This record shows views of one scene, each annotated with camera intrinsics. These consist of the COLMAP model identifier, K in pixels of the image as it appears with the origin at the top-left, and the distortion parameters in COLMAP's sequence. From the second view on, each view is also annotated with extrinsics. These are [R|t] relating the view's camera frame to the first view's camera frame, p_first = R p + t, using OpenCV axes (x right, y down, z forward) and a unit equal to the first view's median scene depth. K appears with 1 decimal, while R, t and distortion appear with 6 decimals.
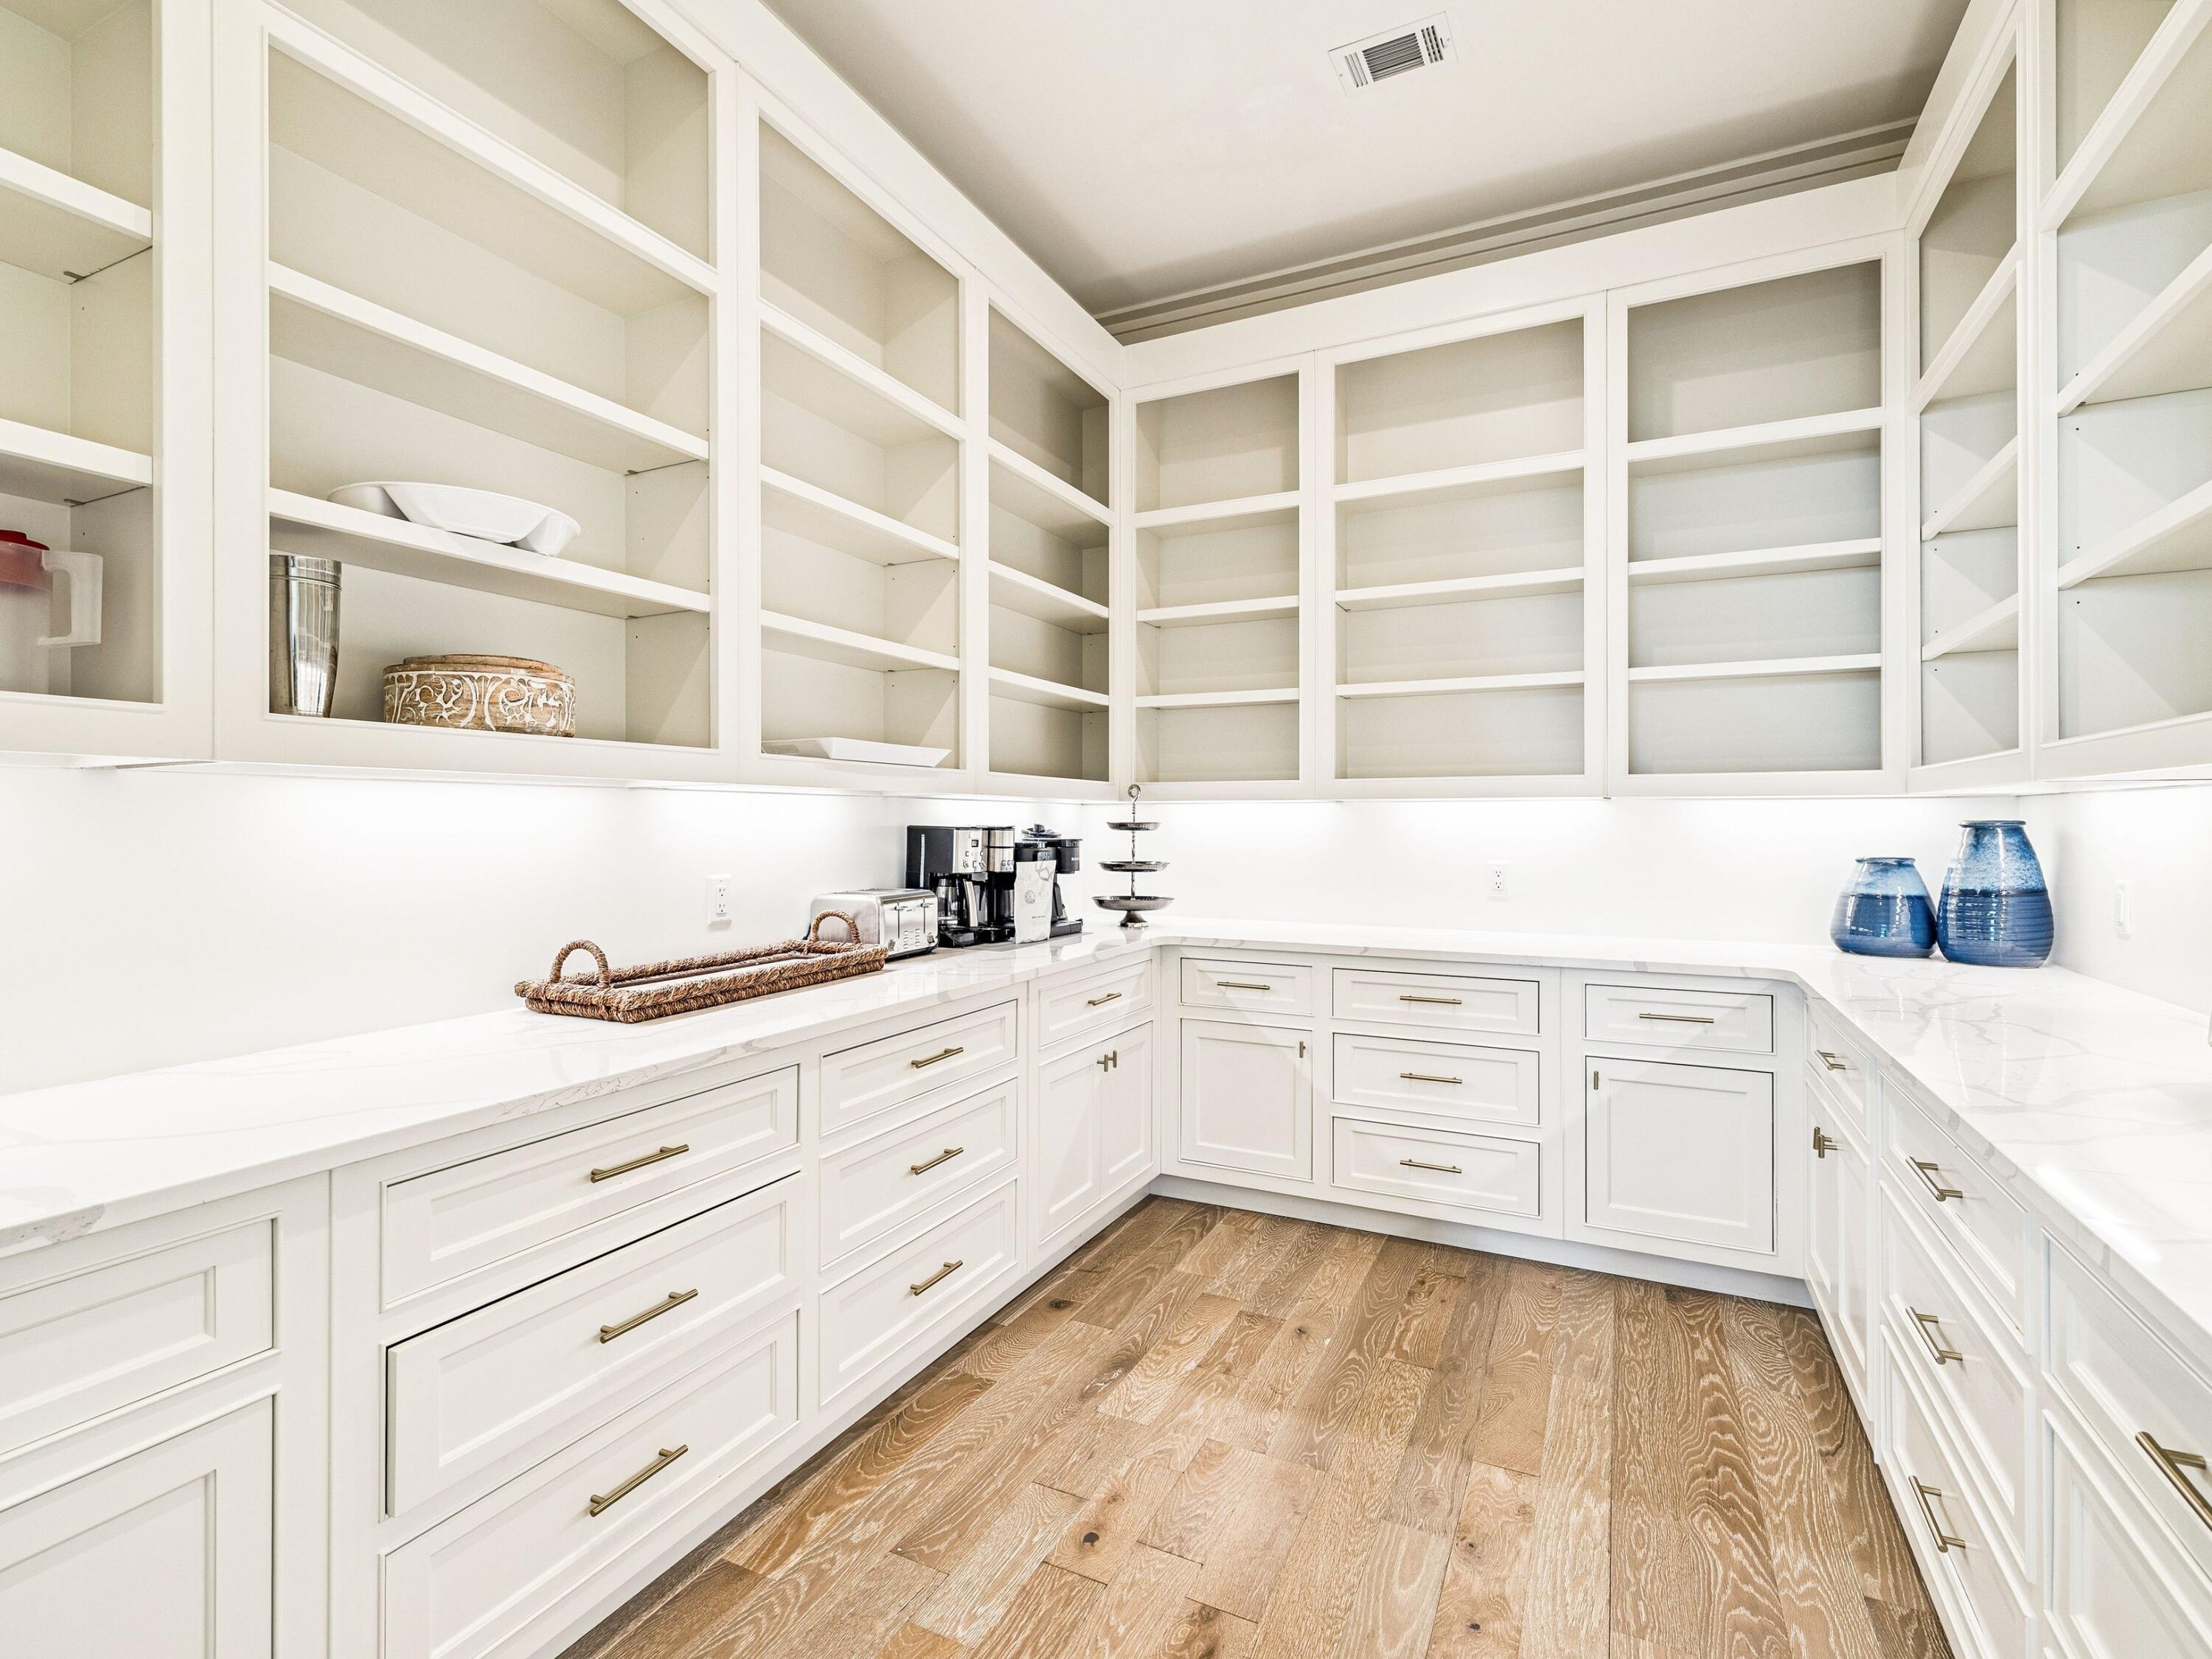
lens RADIAL K [[1048.3, 0, 1096.4], [0, 1048.3, 825.7], [0, 0, 1]] dist [0.004321, 0.000131]
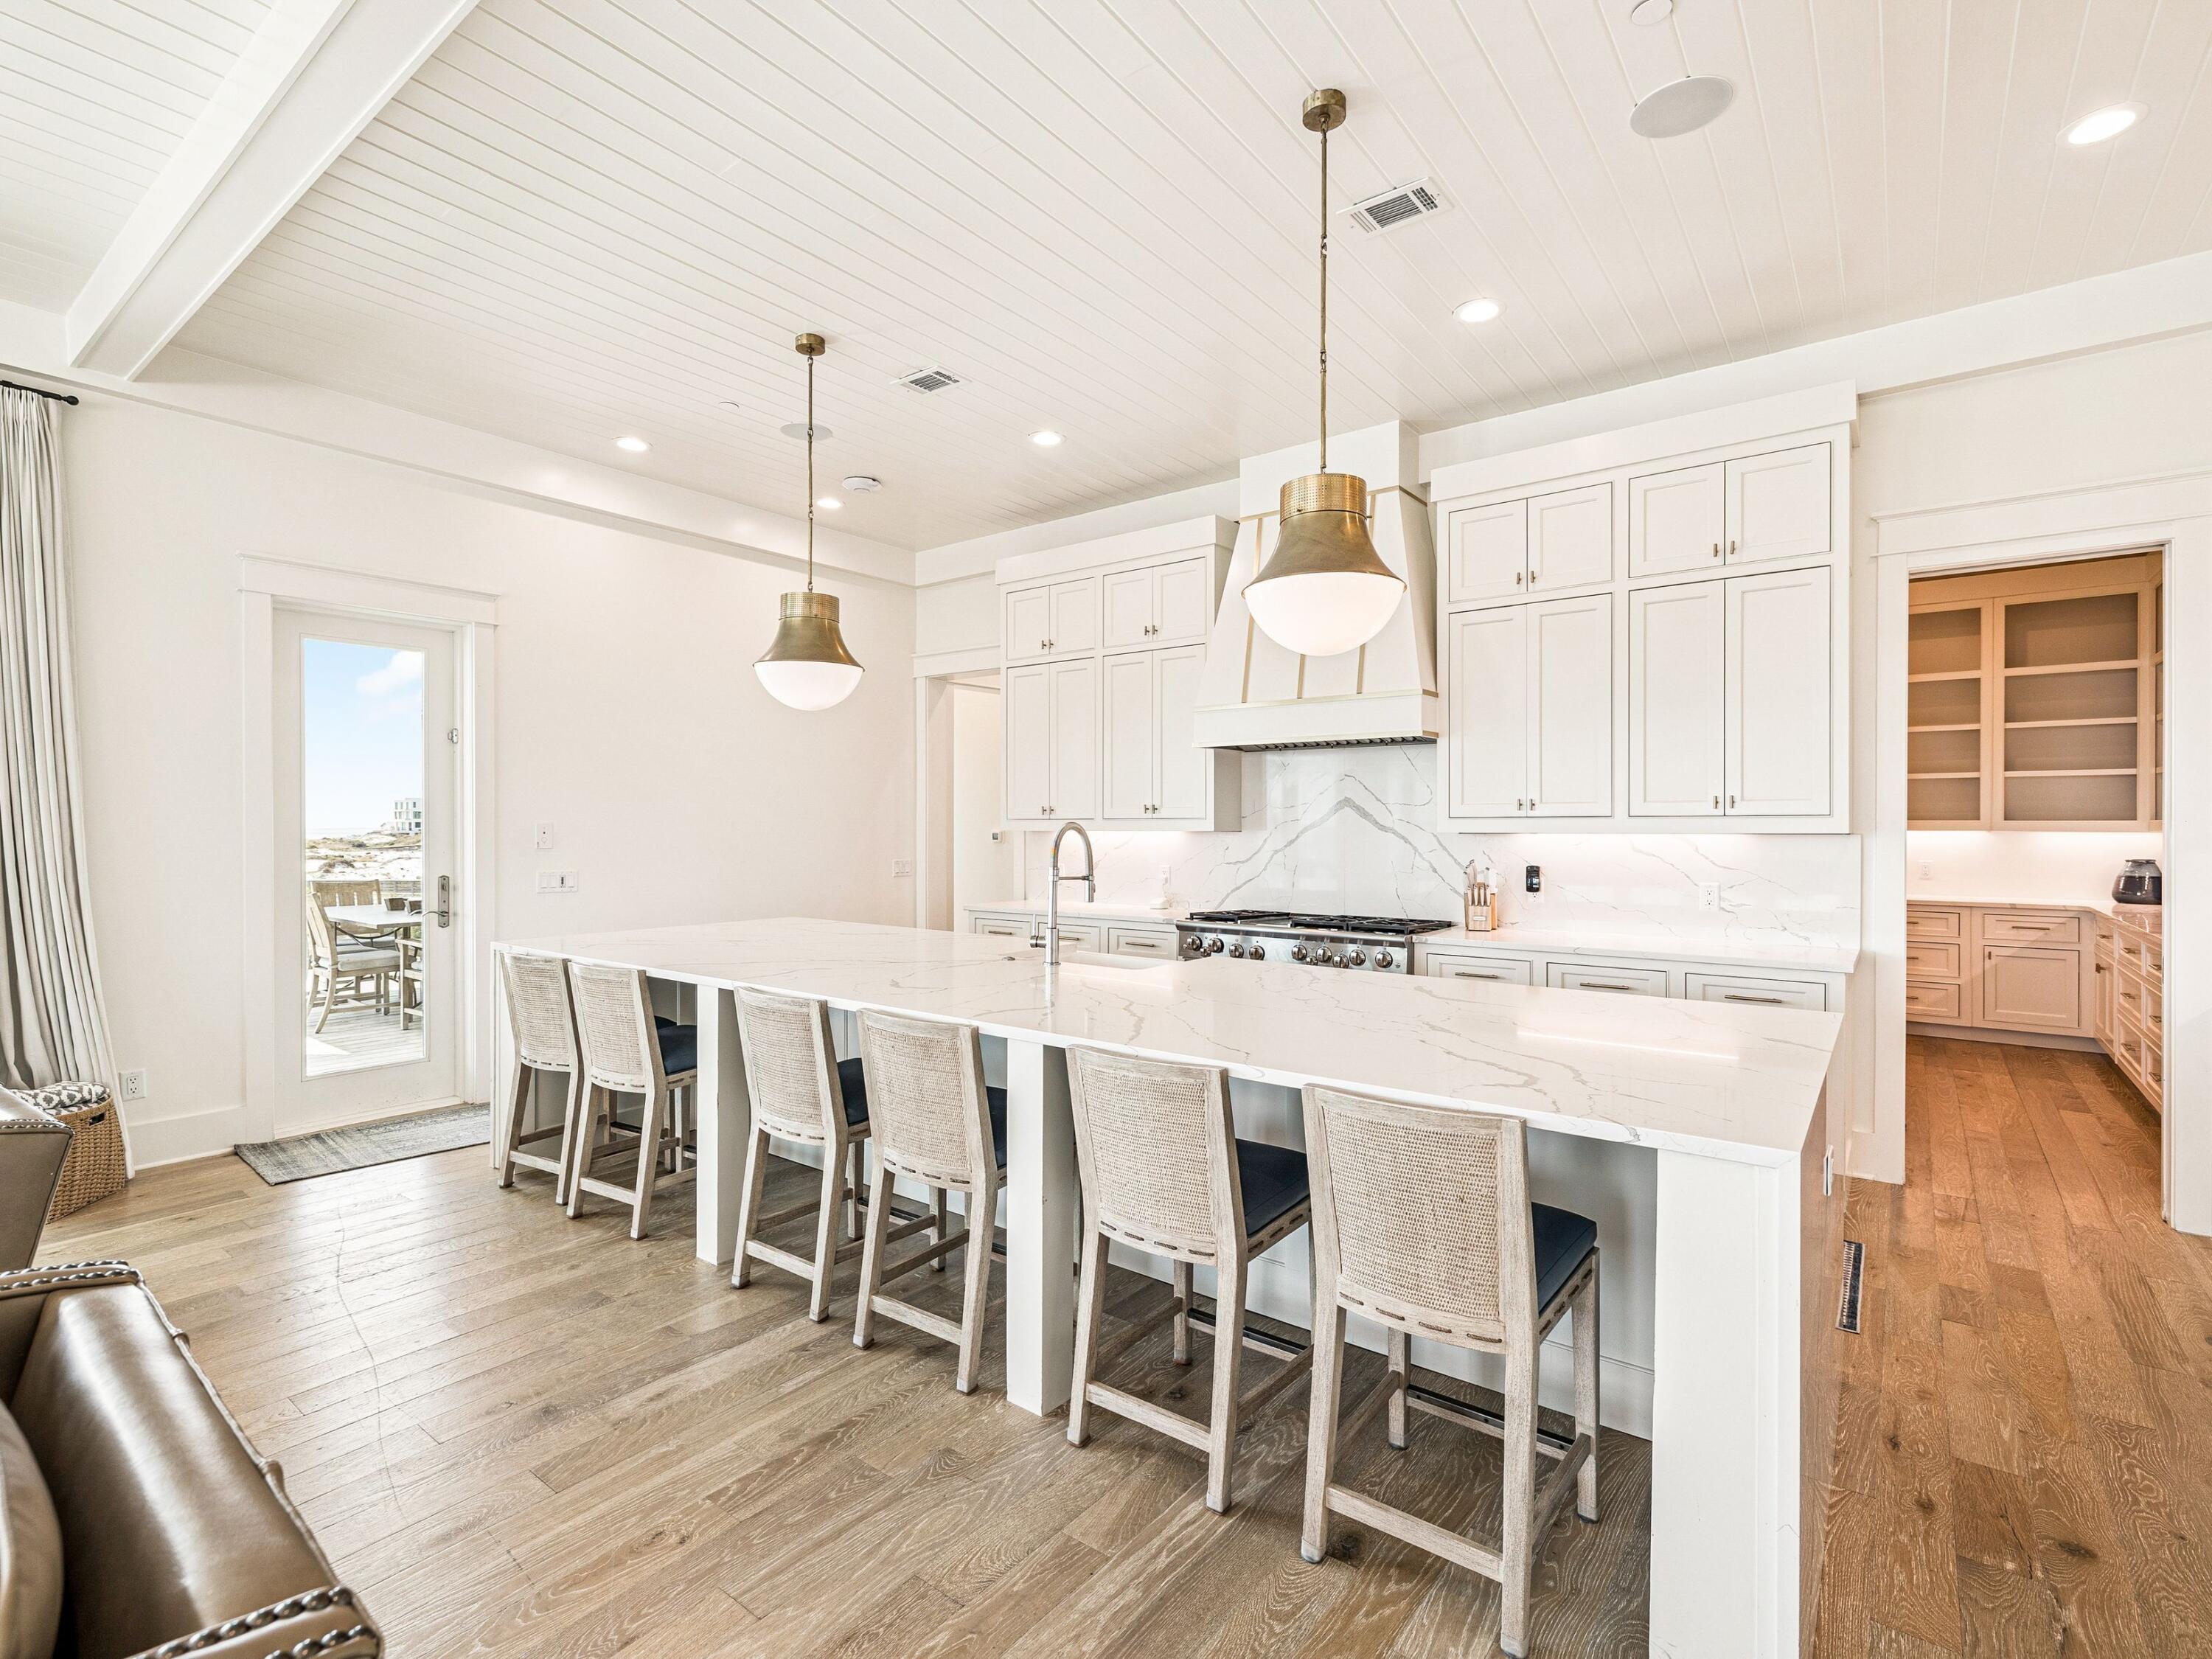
lens RADIAL K [[1048.3, 0, 1096.4], [0, 1048.3, 825.7], [0, 0, 1]] dist [0.004321, 0.000131]
pose [[0.980670, 0.004419, -0.195620, -0.959461], [-0.005246, 0.999979, -0.003709, -0.020938], [0.195599, 0.004663, 0.980673, -1.584722]]
